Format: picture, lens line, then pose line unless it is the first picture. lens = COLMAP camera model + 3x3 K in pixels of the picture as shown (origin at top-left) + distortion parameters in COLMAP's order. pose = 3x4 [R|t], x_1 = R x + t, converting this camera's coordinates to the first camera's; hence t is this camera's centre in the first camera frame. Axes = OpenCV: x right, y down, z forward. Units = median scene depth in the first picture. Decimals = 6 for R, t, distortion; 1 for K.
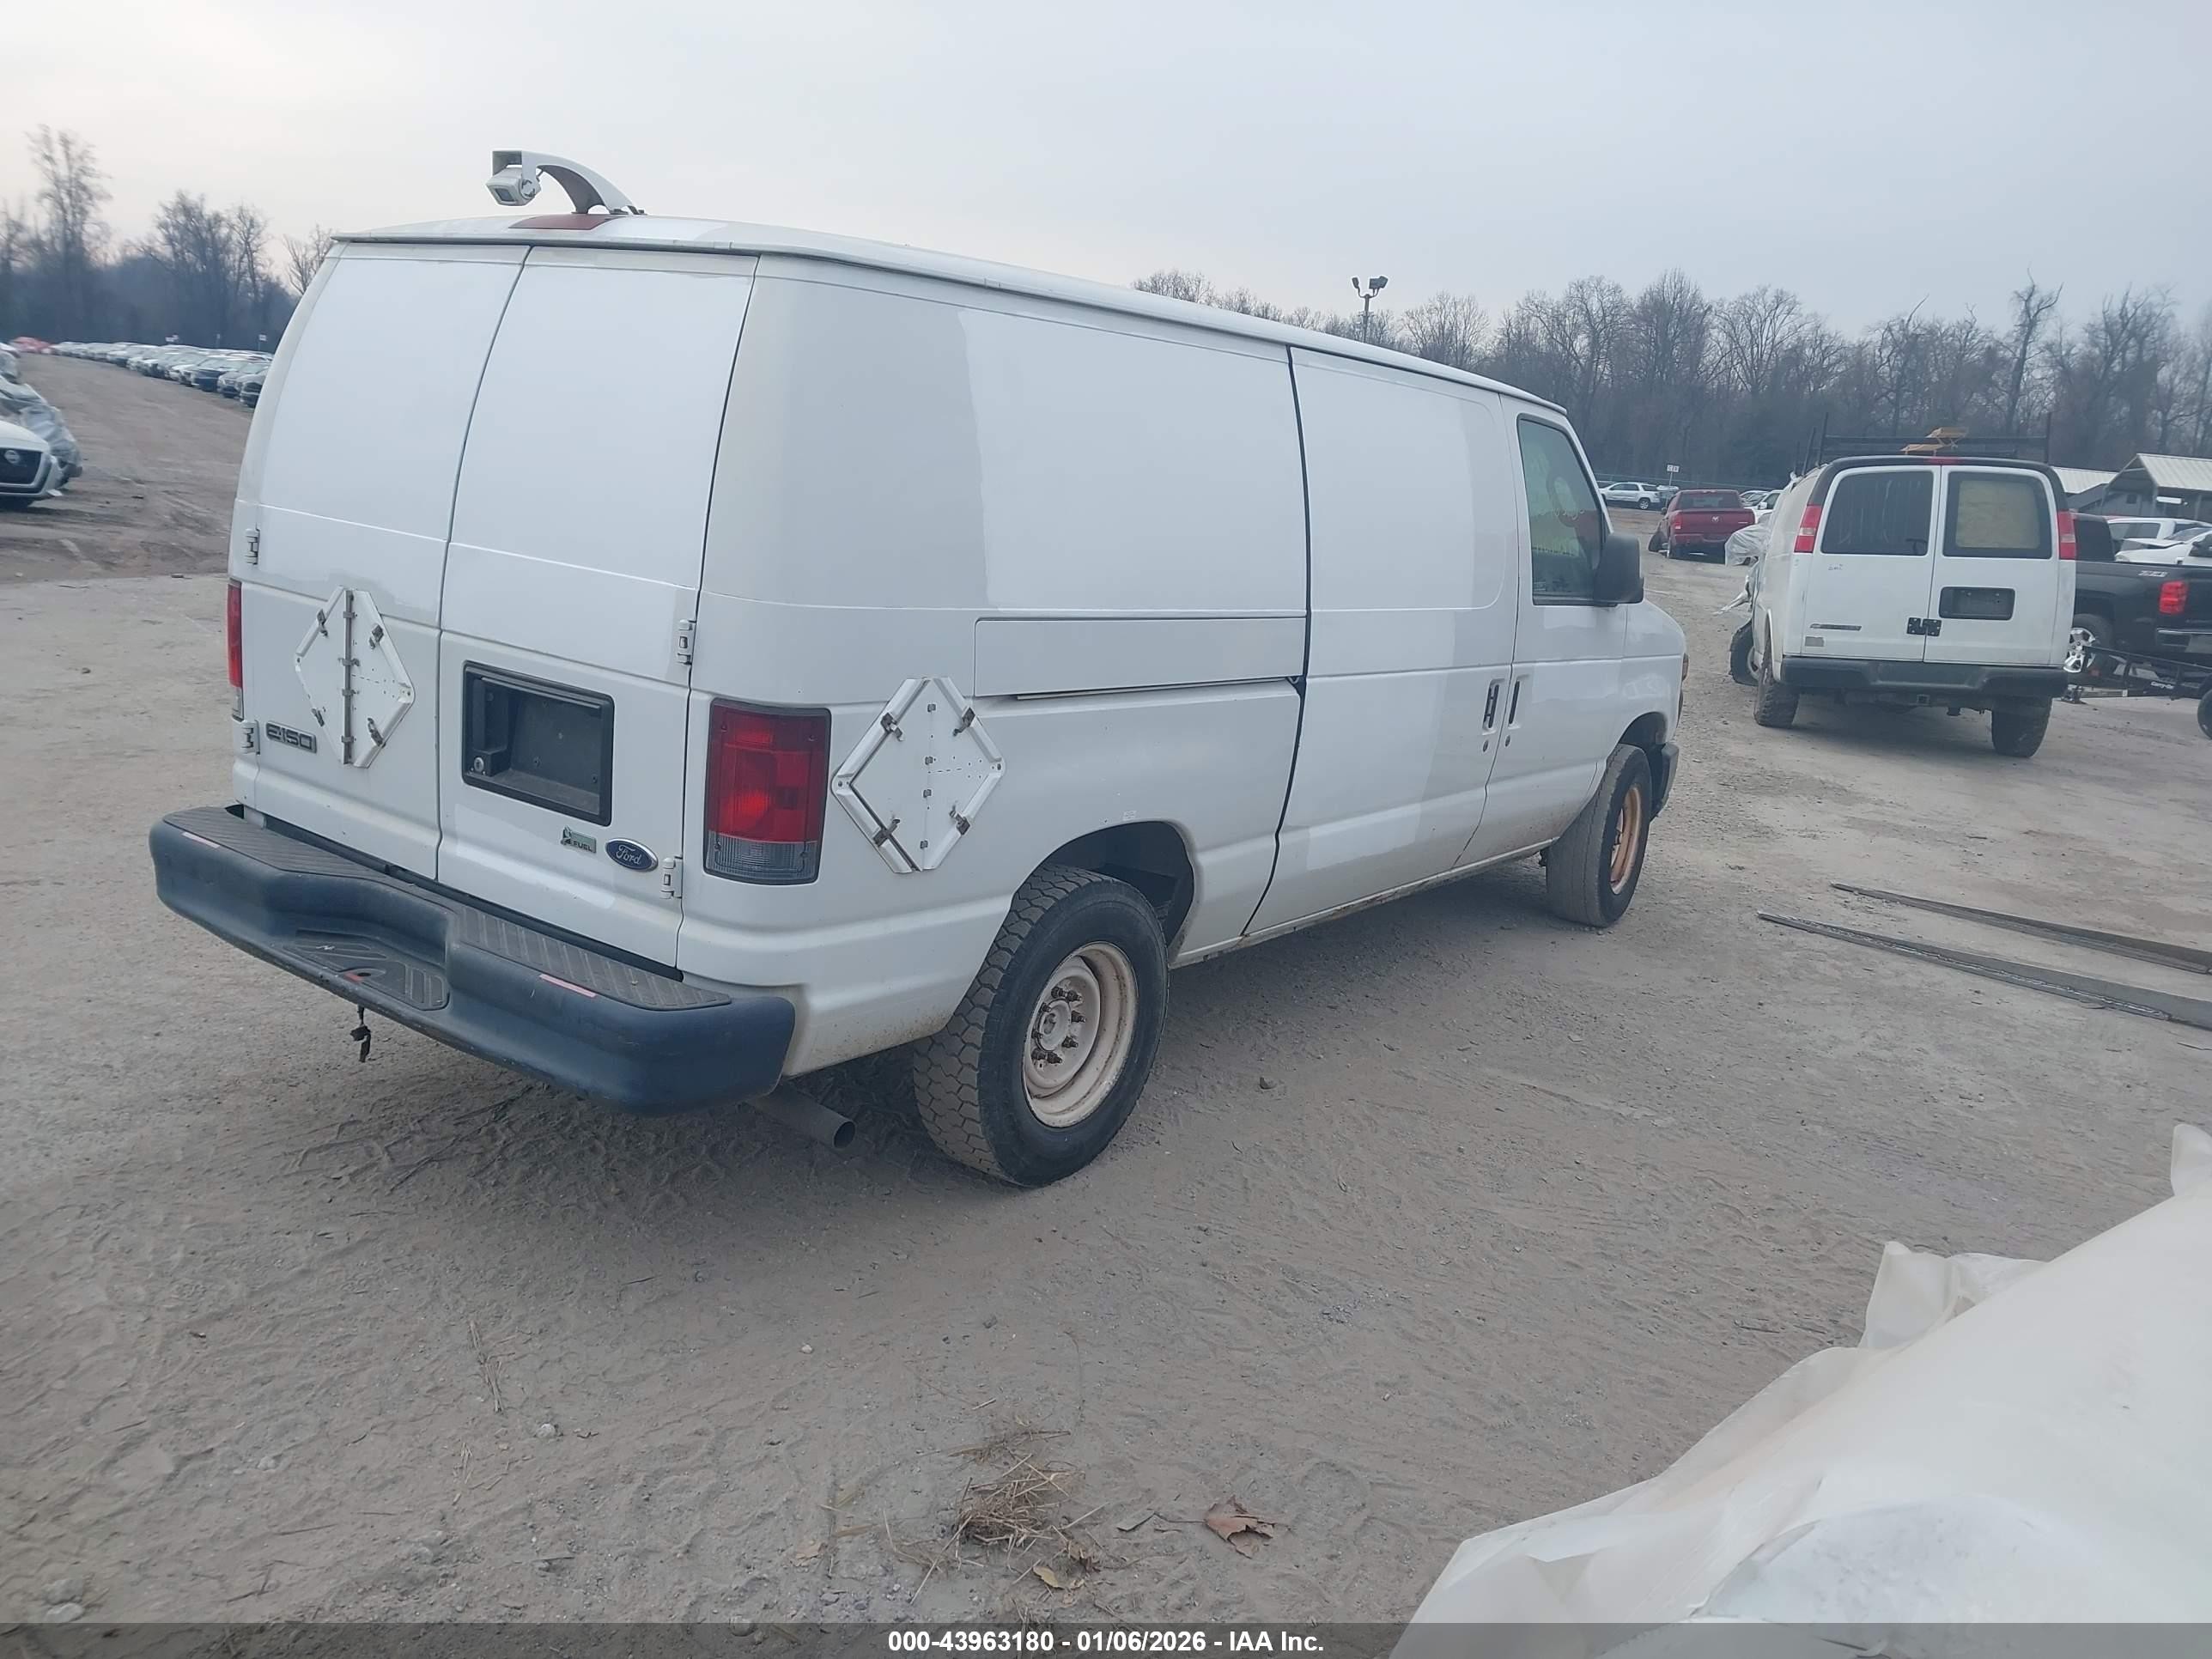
lens RADIAL K [[1704.6, 0, 1111.7], [0, 1704.6, 846.4], [0, 0, 1]] dist [0.067440, -0.073828]
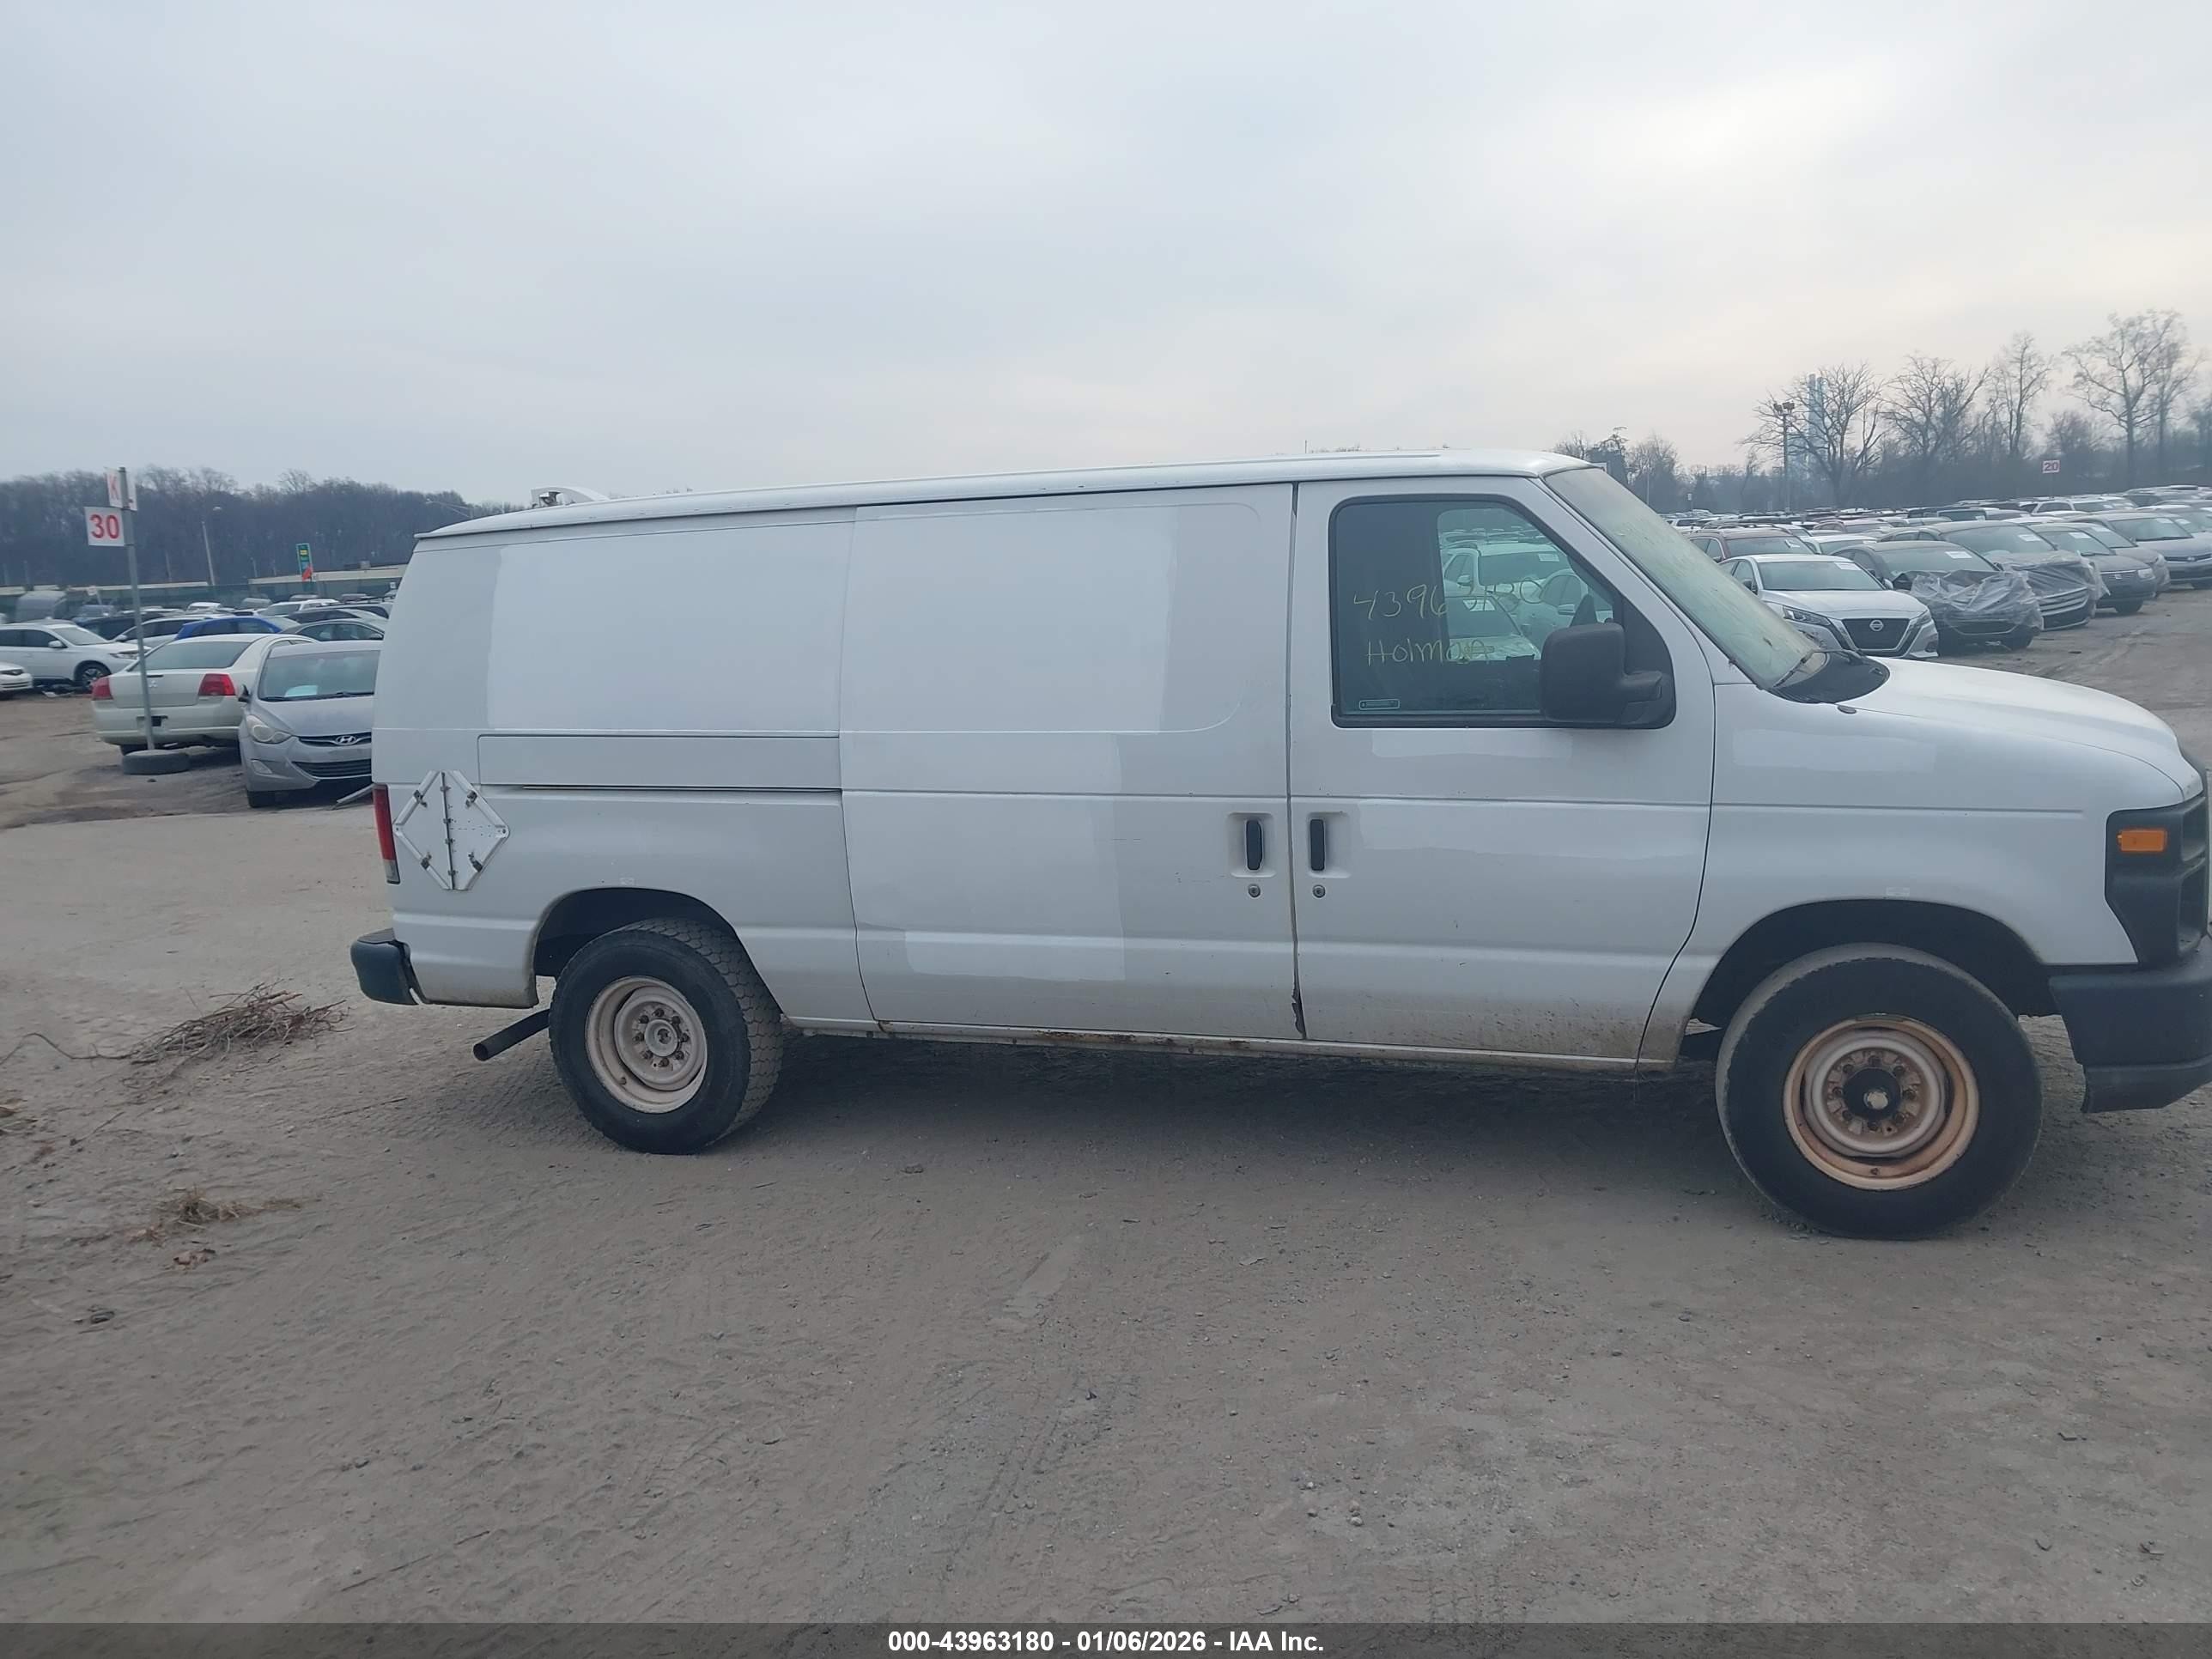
lens RADIAL K [[1704.6, 0, 1111.7], [0, 1704.6, 846.4], [0, 0, 1]] dist [0.067440, -0.073828]
pose [[0.287025, 0.049179, -0.956660, 1.420946], [-0.136155, 0.990636, 0.010076, -0.111538], [0.948198, 0.127362, 0.291033, 0.970840]]
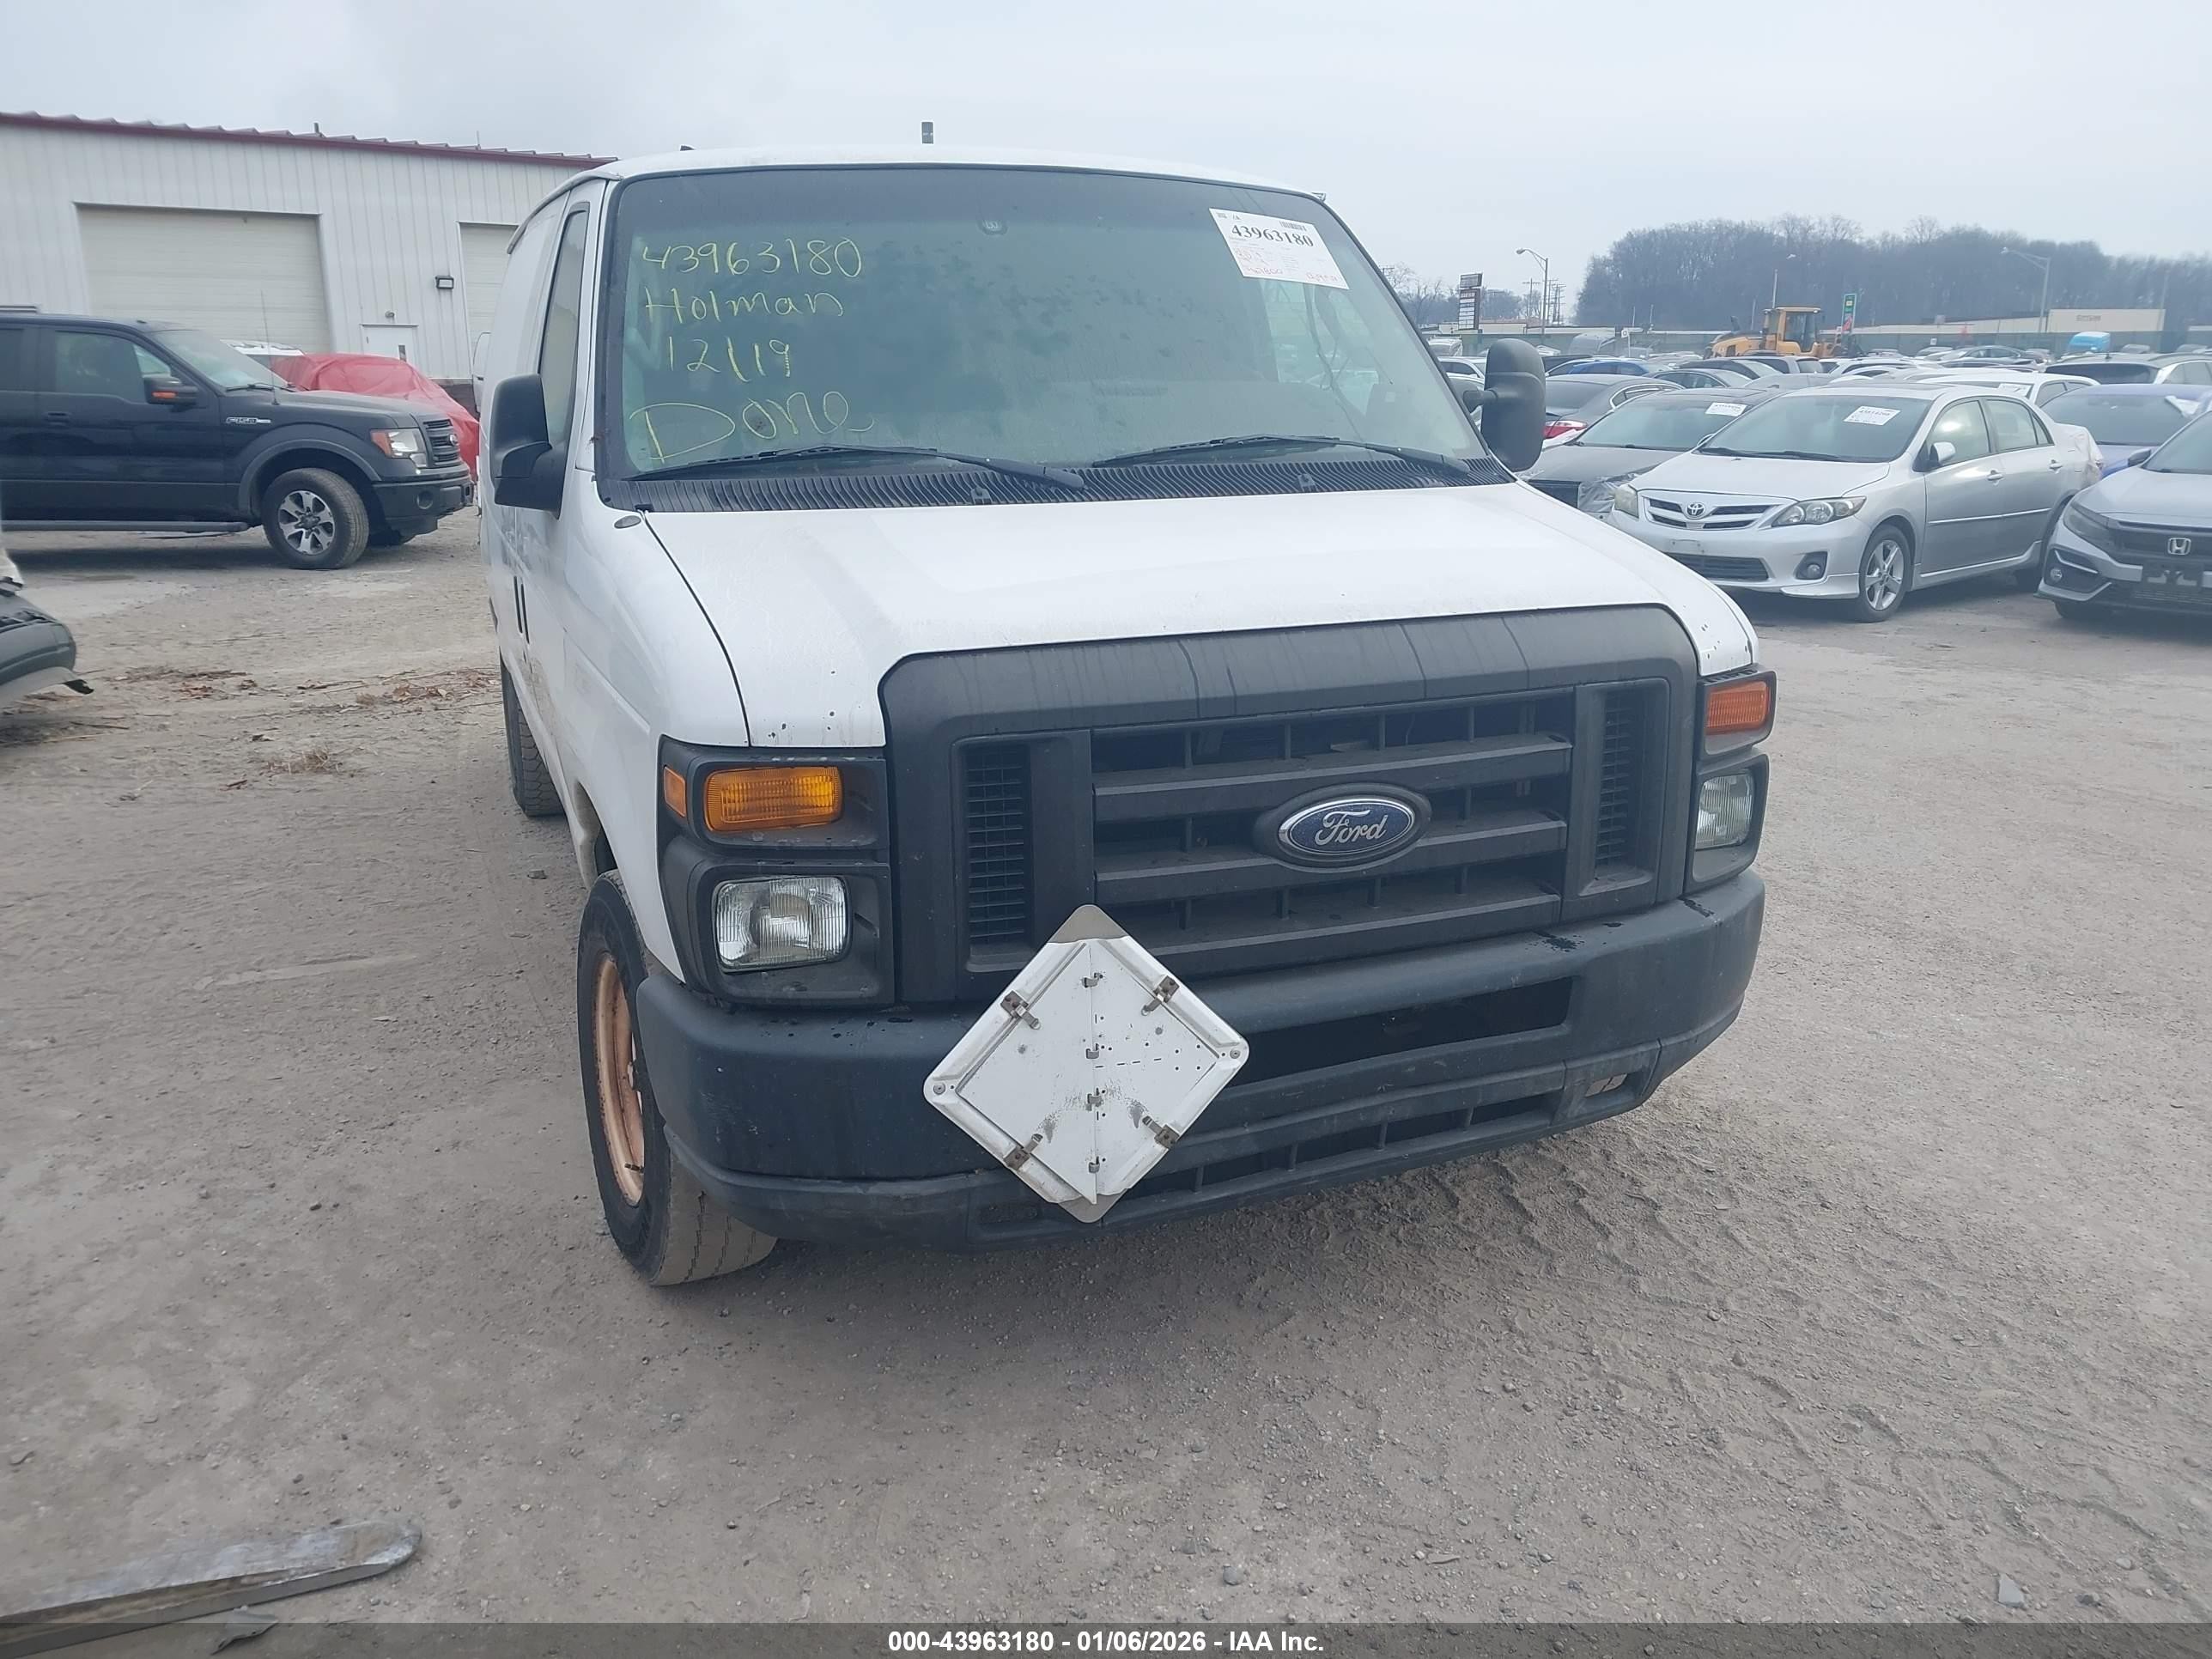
lens RADIAL K [[1704.6, 0, 1111.7], [0, 1704.6, 846.4], [0, 0, 1]] dist [0.067440, -0.073828]
pose [[-0.528408, 0.138906, -0.837550, 1.051020], [-0.242773, 0.920609, 0.305845, -0.395670], [0.813539, 0.364945, -0.452734, 2.259822]]
